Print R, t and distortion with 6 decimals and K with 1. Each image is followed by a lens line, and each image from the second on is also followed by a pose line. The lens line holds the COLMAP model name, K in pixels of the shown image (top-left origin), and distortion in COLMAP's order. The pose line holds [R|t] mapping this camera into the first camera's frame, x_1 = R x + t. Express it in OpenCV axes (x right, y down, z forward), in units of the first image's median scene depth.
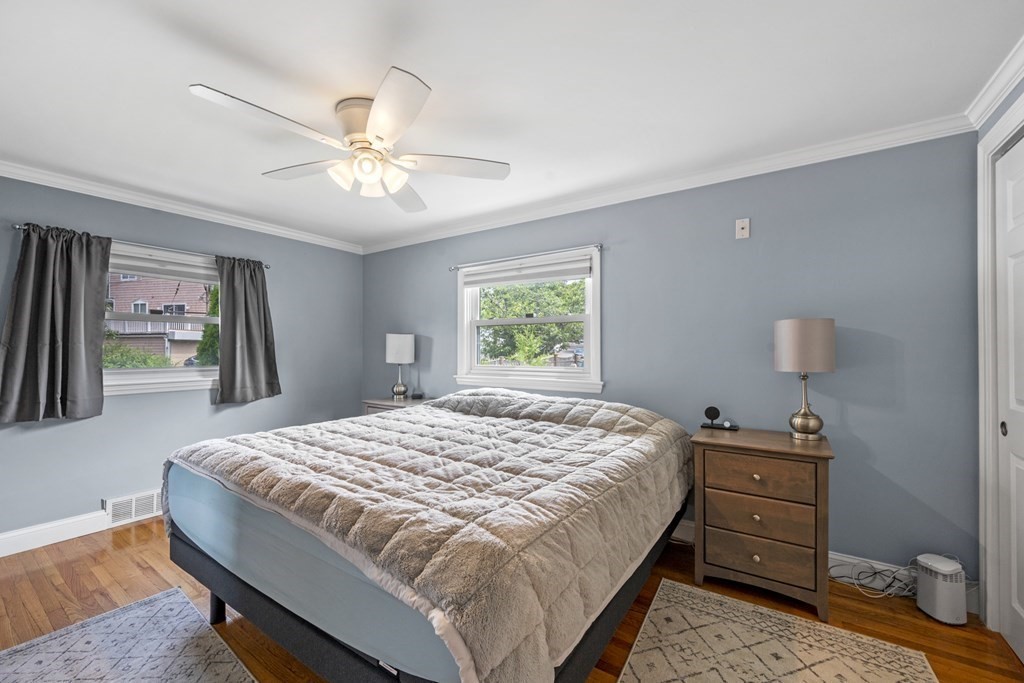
lens RADIAL K [[409.5, 0, 516.2], [0, 409.5, 345.6], [0, 0, 1]] dist [0.000718, 0.000177]
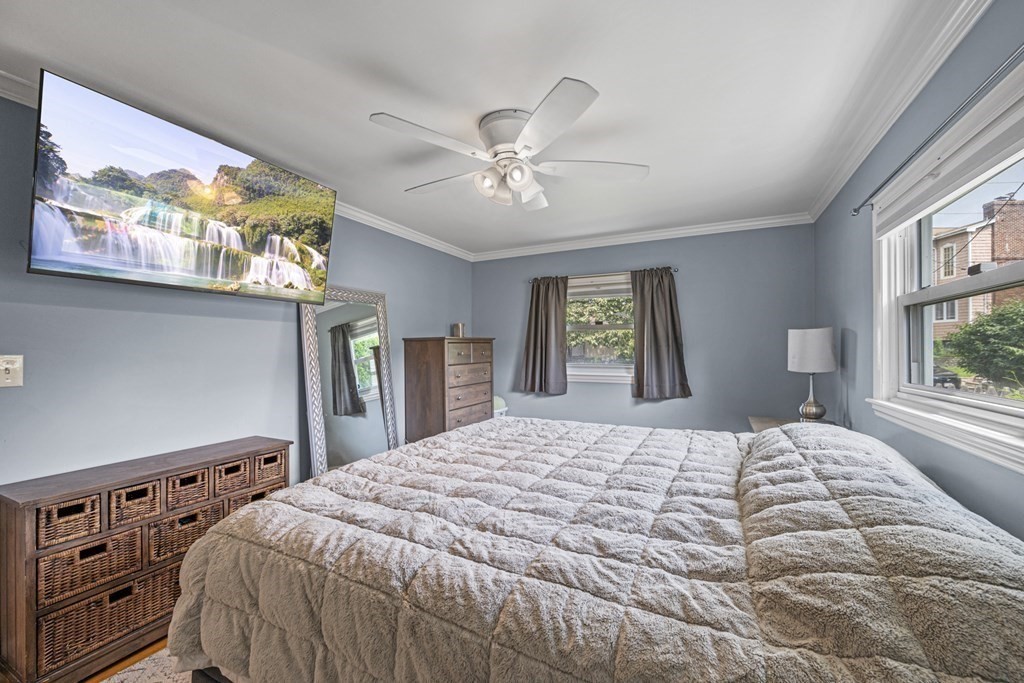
lens RADIAL K [[409.5, 0, 516.2], [0, 409.5, 345.6], [0, 0, 1]] dist [0.000718, 0.000177]
pose [[0.136942, -0.005401, -0.990564, 0.387805], [0.010753, 0.999934, -0.003966, -0.004258], [0.990521, -0.010109, 0.136991, 0.510091]]
